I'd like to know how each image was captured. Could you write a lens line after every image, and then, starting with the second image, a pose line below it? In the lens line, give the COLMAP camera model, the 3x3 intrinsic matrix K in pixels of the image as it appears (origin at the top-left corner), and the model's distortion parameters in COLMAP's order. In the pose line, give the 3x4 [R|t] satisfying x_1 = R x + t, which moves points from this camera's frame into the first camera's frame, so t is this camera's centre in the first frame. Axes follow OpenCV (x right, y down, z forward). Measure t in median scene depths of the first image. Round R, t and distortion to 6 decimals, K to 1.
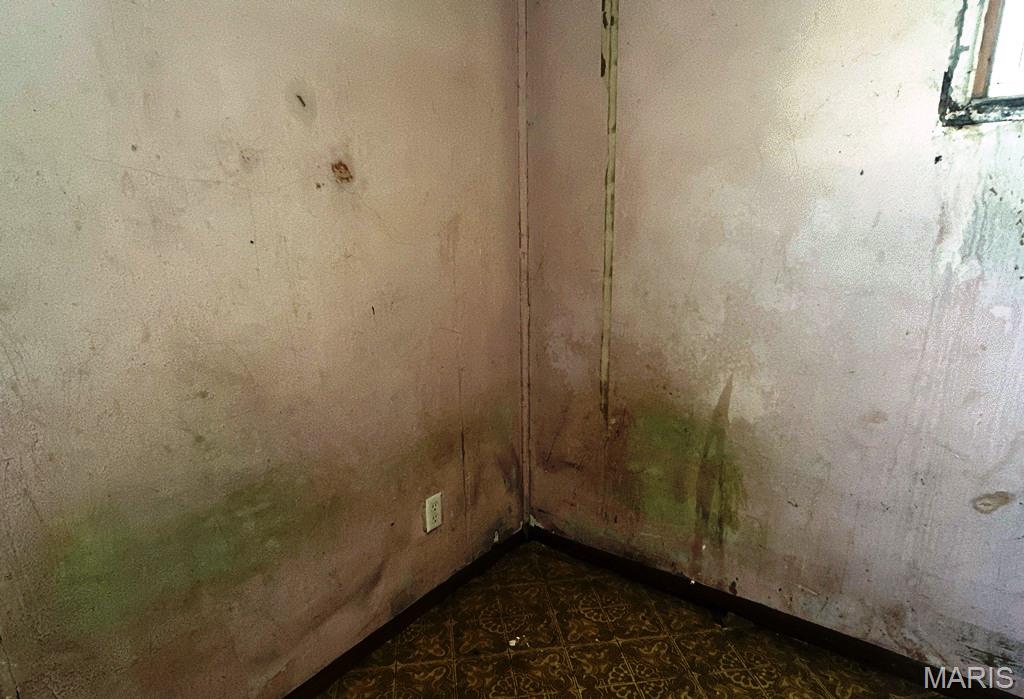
lens RADIAL K [[614.0, 0, 510.2], [0, 614.0, 348.2], [0, 0, 1]] dist [0.003035, -0.000004]
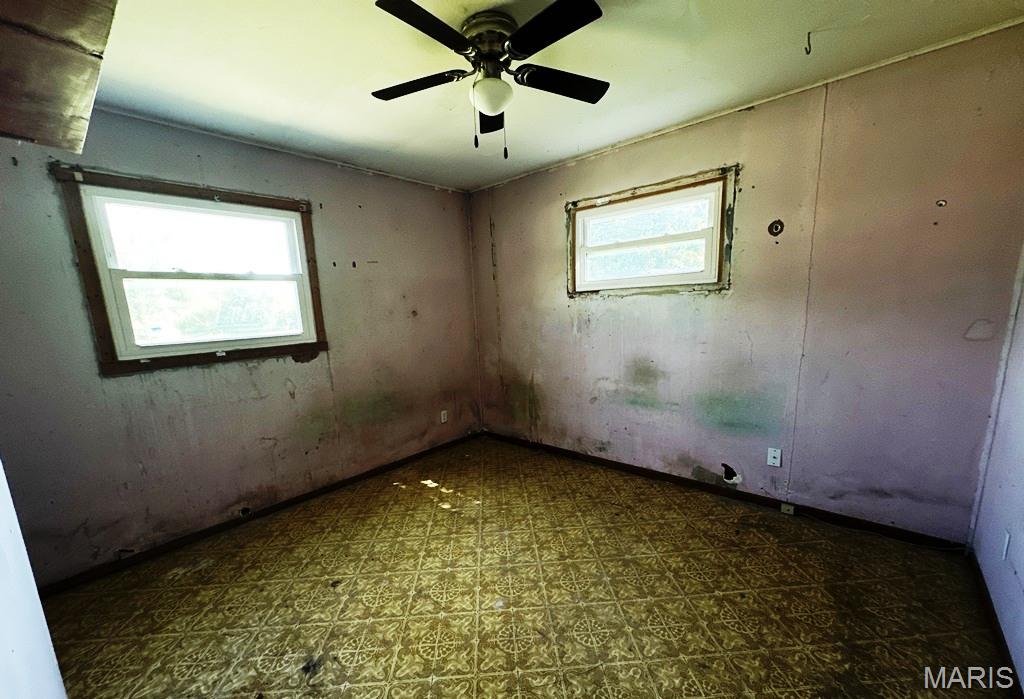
lens RADIAL K [[408.7, 0, 513.3], [0, 408.7, 352.4], [0, 0, 1]] dist [-0.007789, 0.001883]
pose [[0.996535, -0.018867, -0.081012, 0.420966], [0.009645, 0.993577, -0.112749, 0.191646], [0.082619, 0.111577, 0.990315, -1.120175]]
